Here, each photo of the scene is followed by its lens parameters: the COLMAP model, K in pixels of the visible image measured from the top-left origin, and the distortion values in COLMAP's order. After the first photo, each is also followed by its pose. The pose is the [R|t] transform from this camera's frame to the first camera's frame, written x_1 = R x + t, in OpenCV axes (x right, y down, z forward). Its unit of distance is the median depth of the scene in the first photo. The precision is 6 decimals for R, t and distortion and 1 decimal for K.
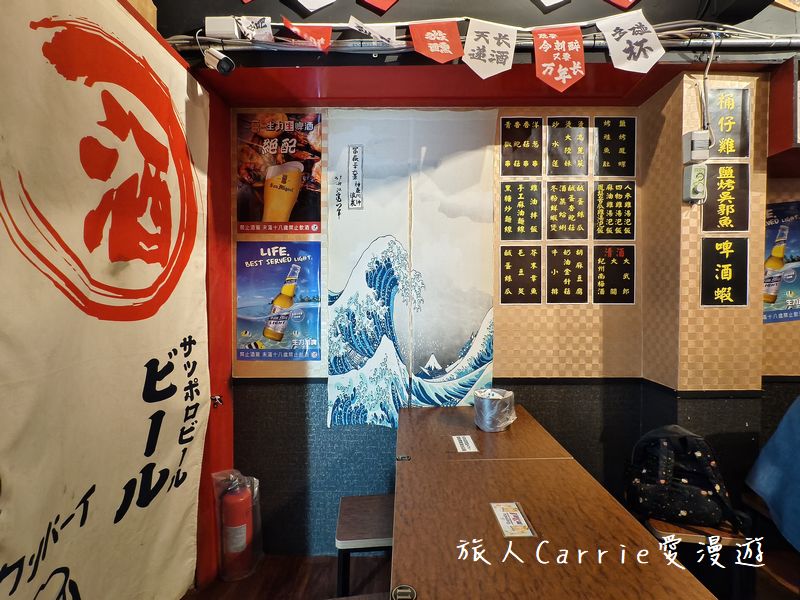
lens RADIAL K [[377.1, 0, 400.0], [0, 377.1, 300.0], [0, 0, 1]] dist [-0.000372, -0.000214]
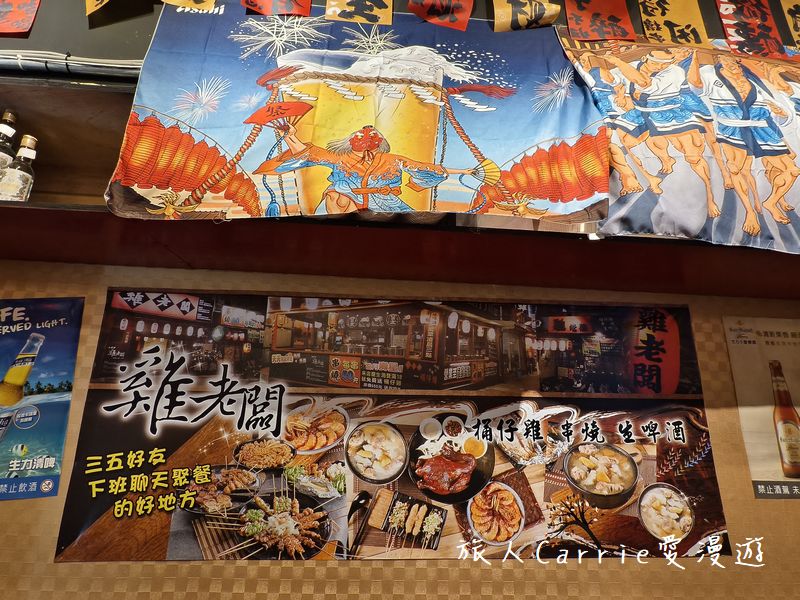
lens RADIAL K [[401.9, 0, 399.2], [0, 401.9, 296.6], [0, 0, 1]] dist [0.000236, -0.000602]
pose [[0.995378, 0.057185, 0.077156, 1.789775], [-0.033529, 0.959767, -0.278788, -0.102951], [-0.089994, 0.274913, 0.957248, 0.328654]]
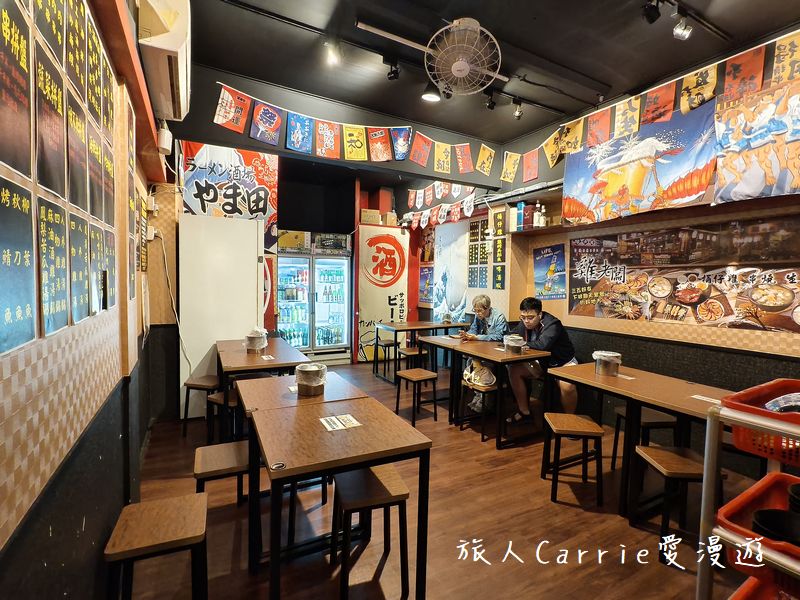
lens RADIAL K [[377.1, 0, 400.0], [0, 377.1, 300.0], [0, 0, 1]] dist [-0.000372, -0.000214]
pose [[0.490296, 0.058476, -0.869592, 2.850474], [-0.032957, 0.998277, 0.048547, -0.019411], [0.870933, 0.004857, 0.491378, -0.972305]]
